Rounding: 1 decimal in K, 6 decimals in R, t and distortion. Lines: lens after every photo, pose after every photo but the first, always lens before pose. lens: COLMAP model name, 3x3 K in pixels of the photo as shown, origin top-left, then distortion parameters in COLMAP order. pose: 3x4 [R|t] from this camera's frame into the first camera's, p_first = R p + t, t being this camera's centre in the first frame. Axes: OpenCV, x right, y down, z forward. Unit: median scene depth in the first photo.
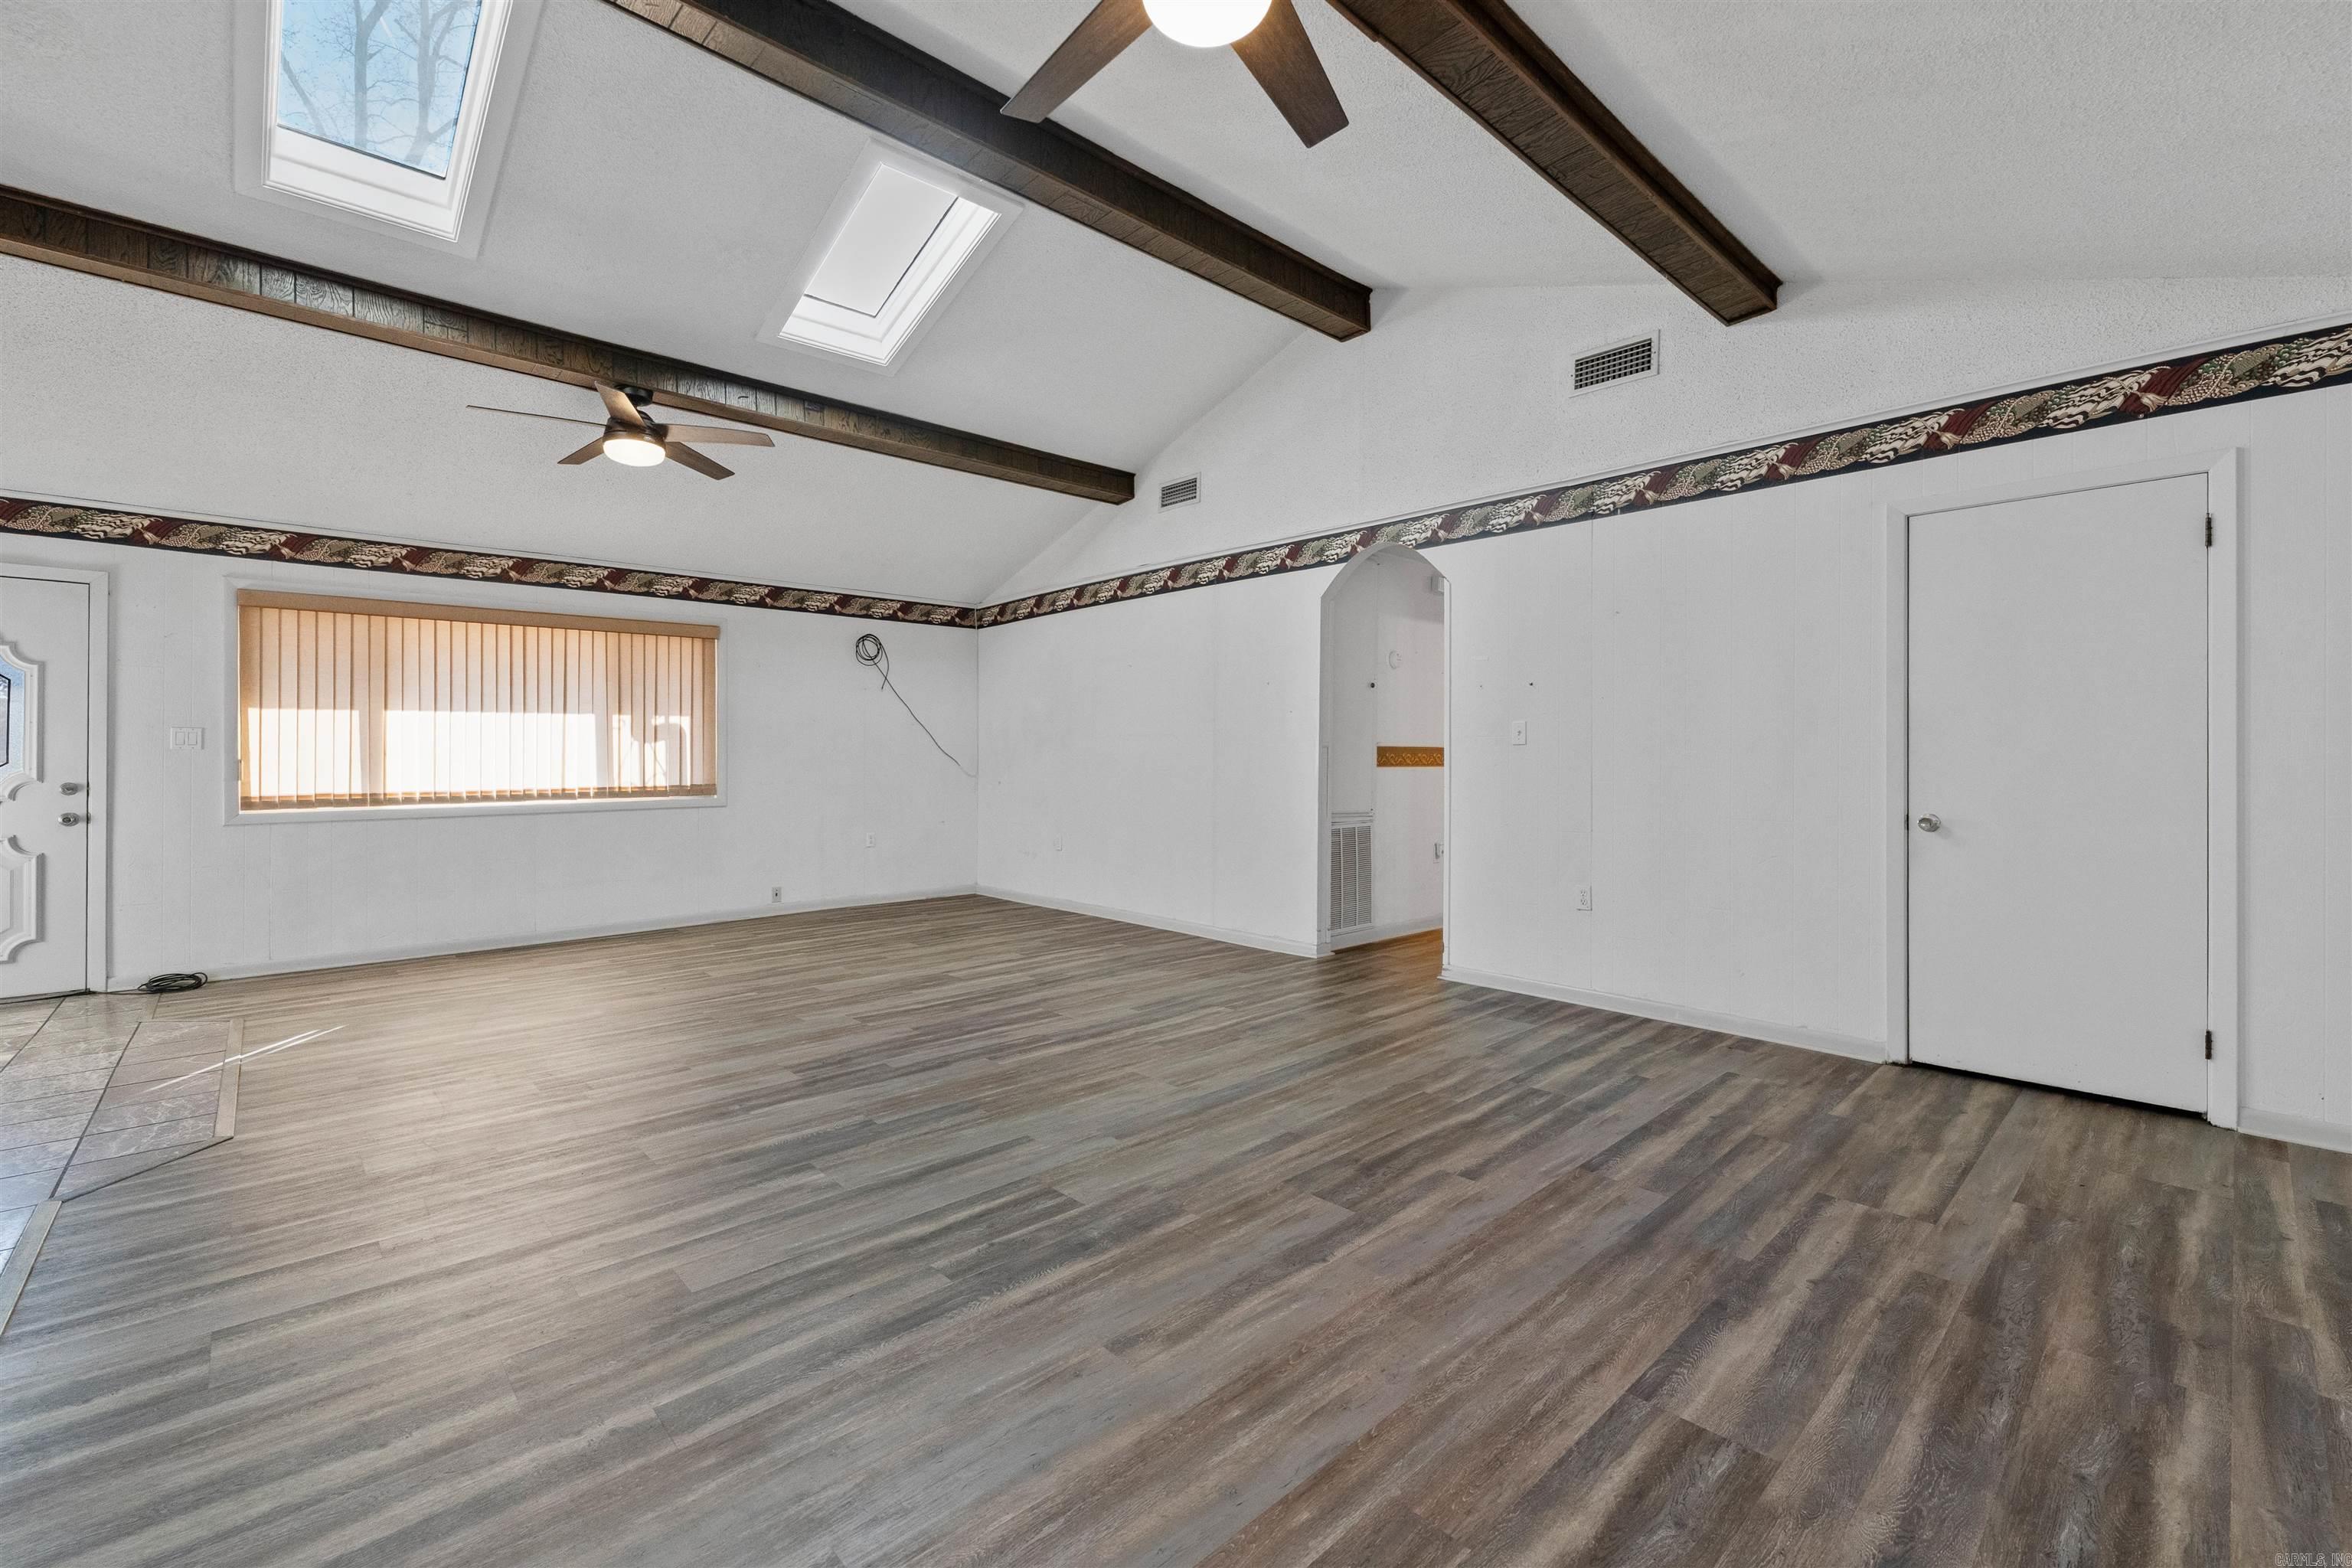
lens RADIAL K [[979.5, 0, 1168.7], [0, 979.5, 758.4], [0, 0, 1]] dist [0.002727, 0.000019]
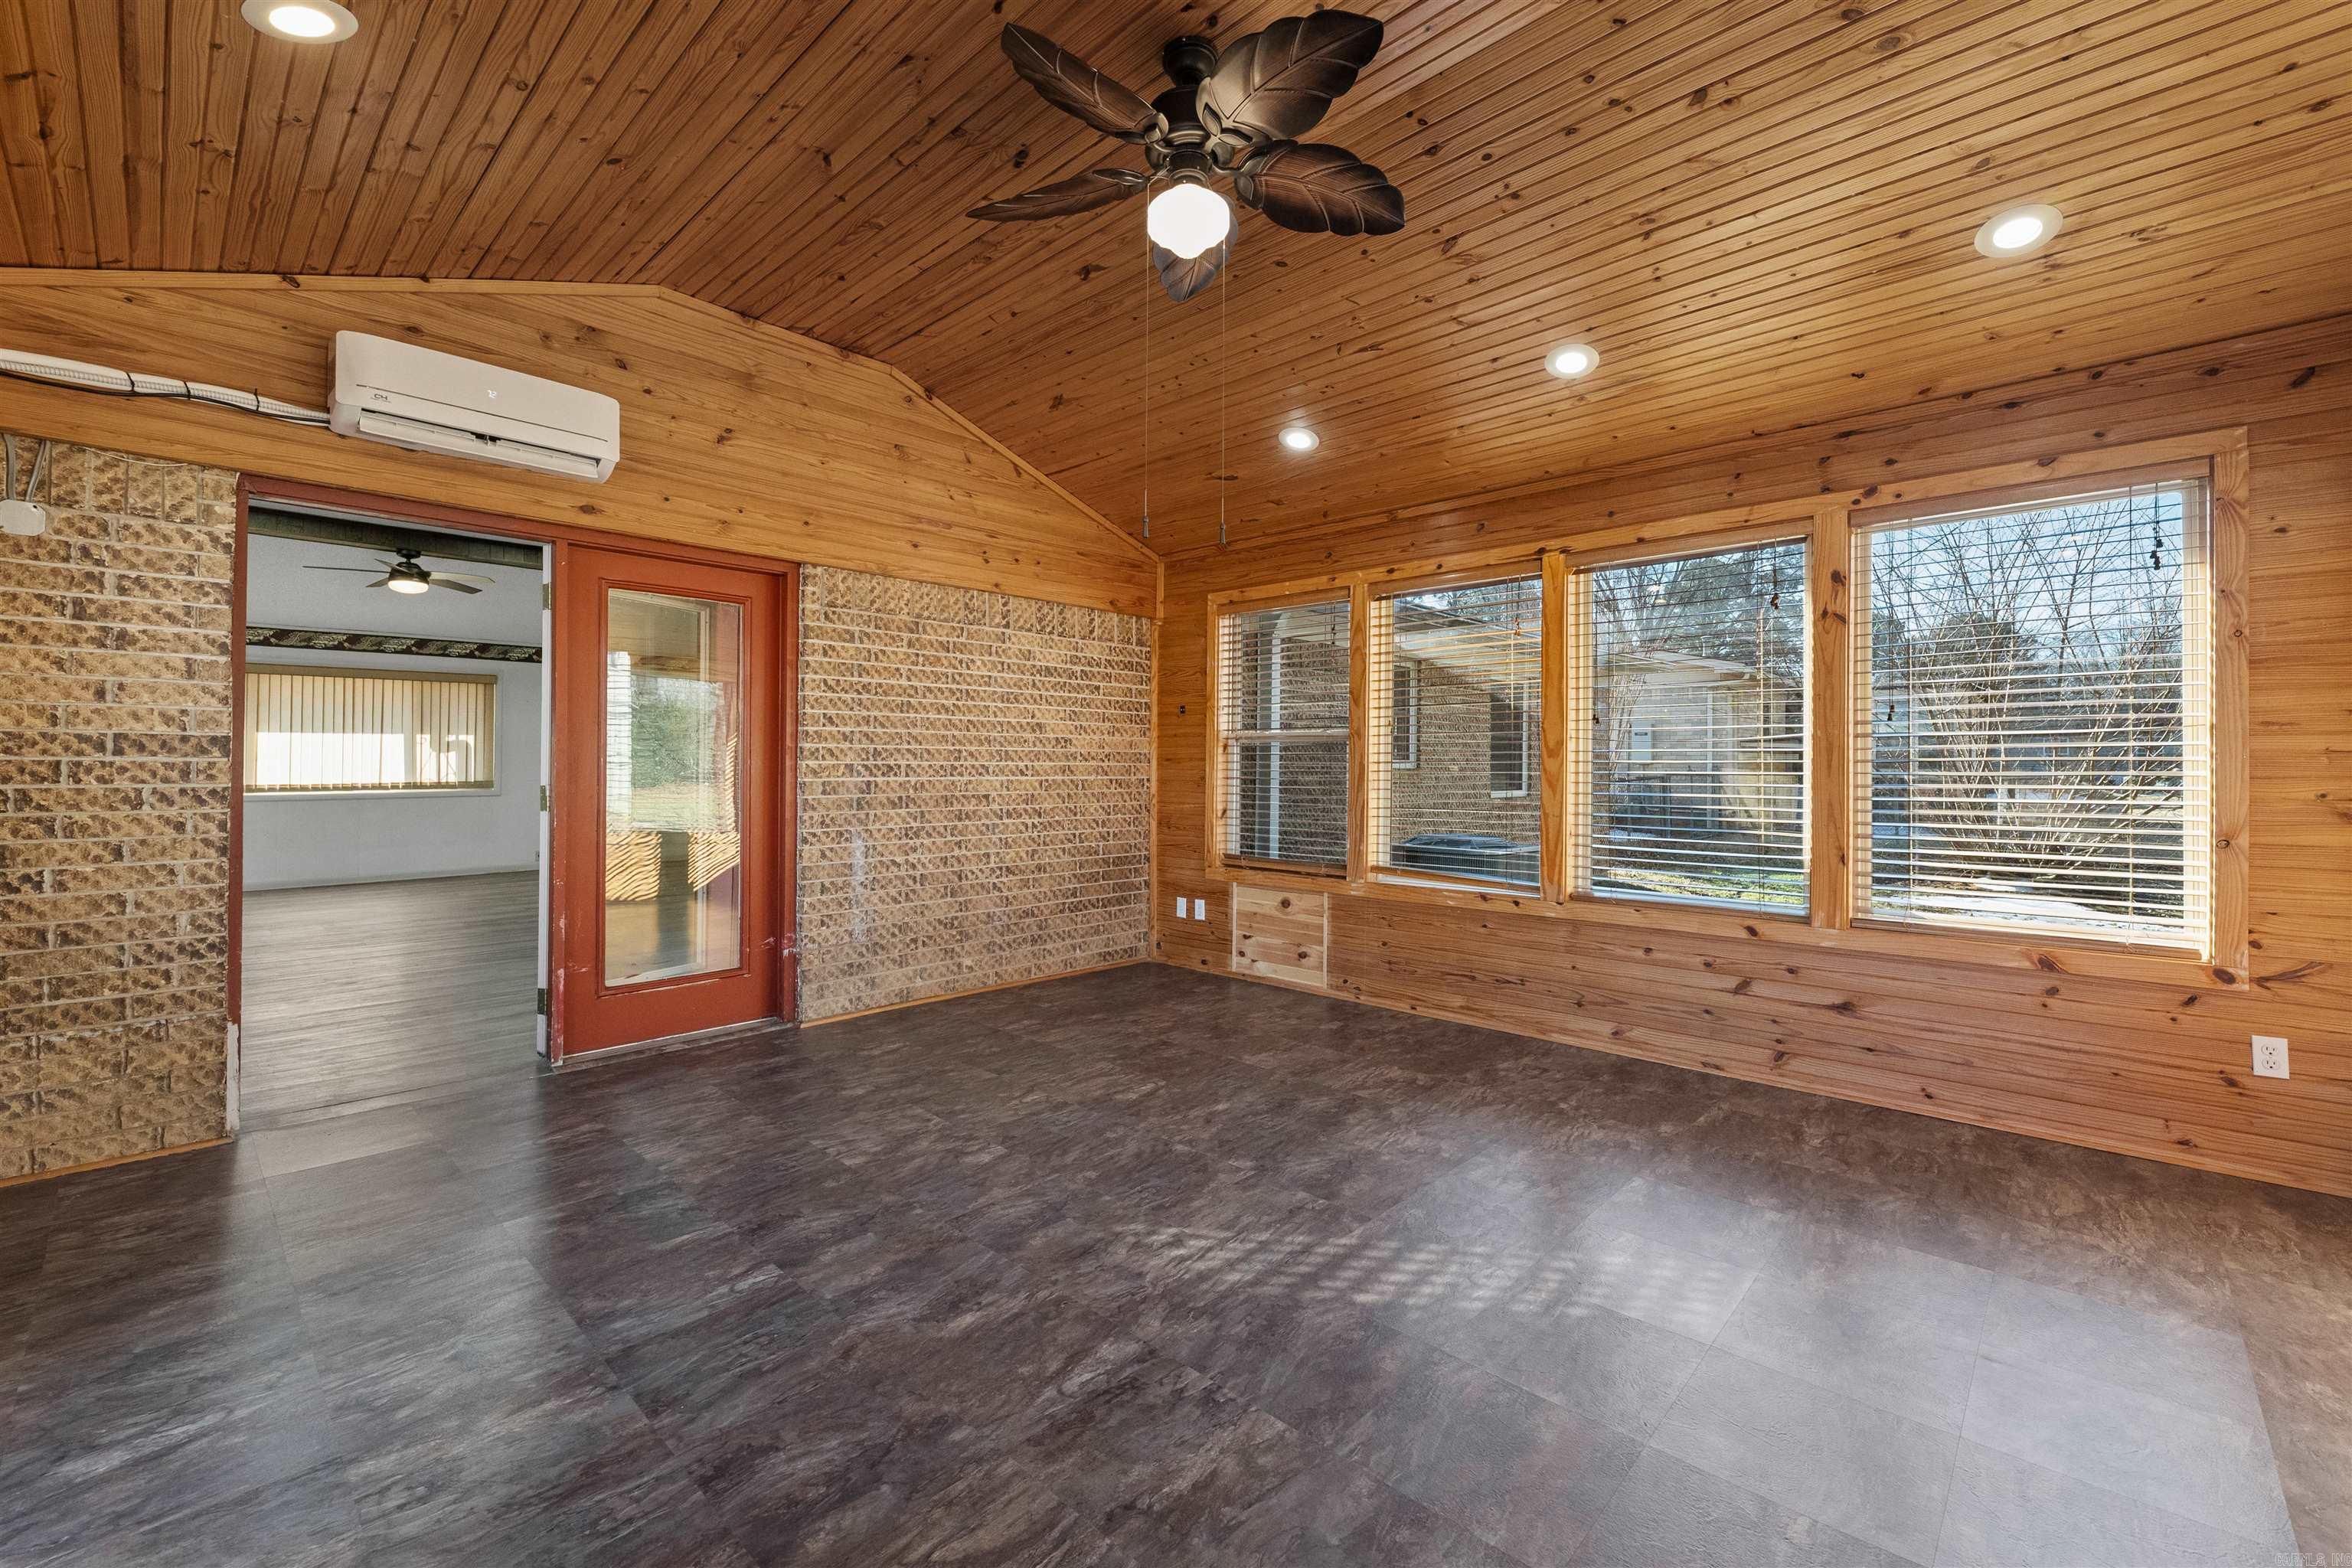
lens RADIAL K [[979.5, 0, 1168.7], [0, 979.5, 758.4], [0, 0, 1]] dist [0.002727, 0.000019]
pose [[0.998334, 0.006304, 0.057352, 0.659572], [-0.005816, 0.999945, -0.008680, -0.002062], [-0.057403, 0.008332, 0.998316, -0.757651]]
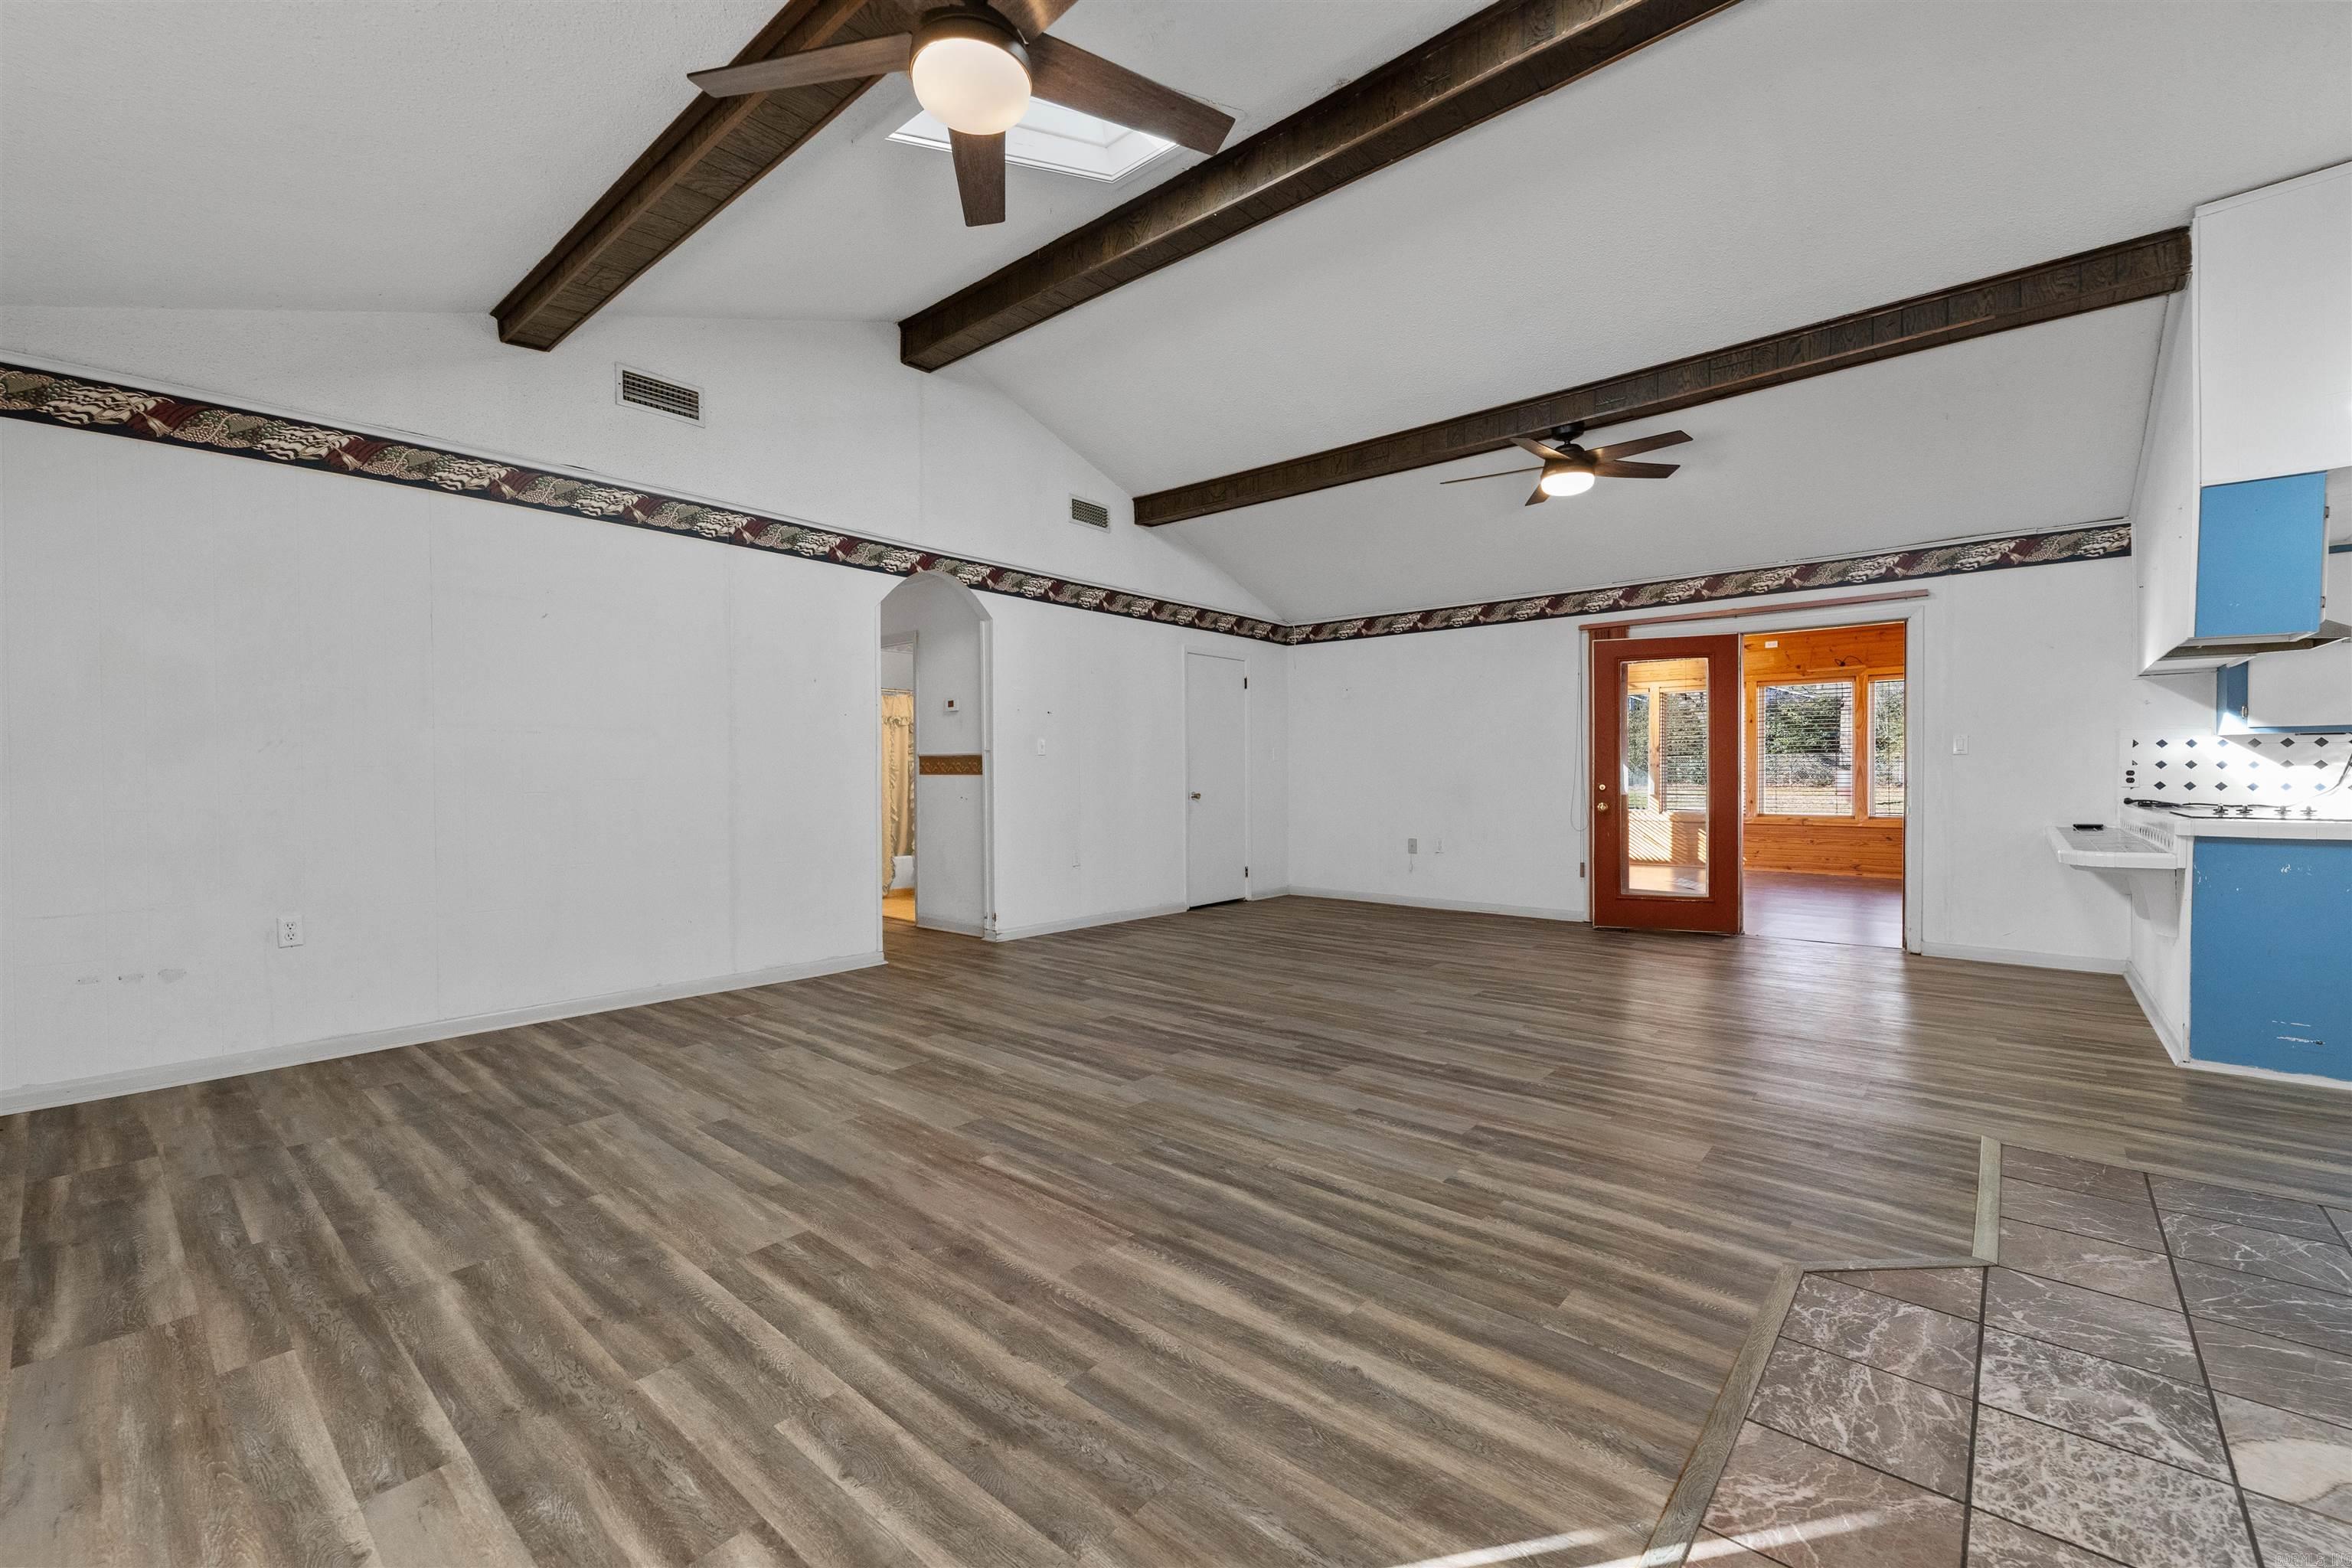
lens RADIAL K [[977.7, 0, 1188.2], [0, 977.7, 779.8], [0, 0, 1]] dist [-0.000362, -0.000339]
pose [[-0.126925, 0.001904, 0.991910, -0.967633], [0.010535, 0.999944, -0.000572, 0.019708], [-0.991856, 0.010377, -0.126938, 0.918898]]
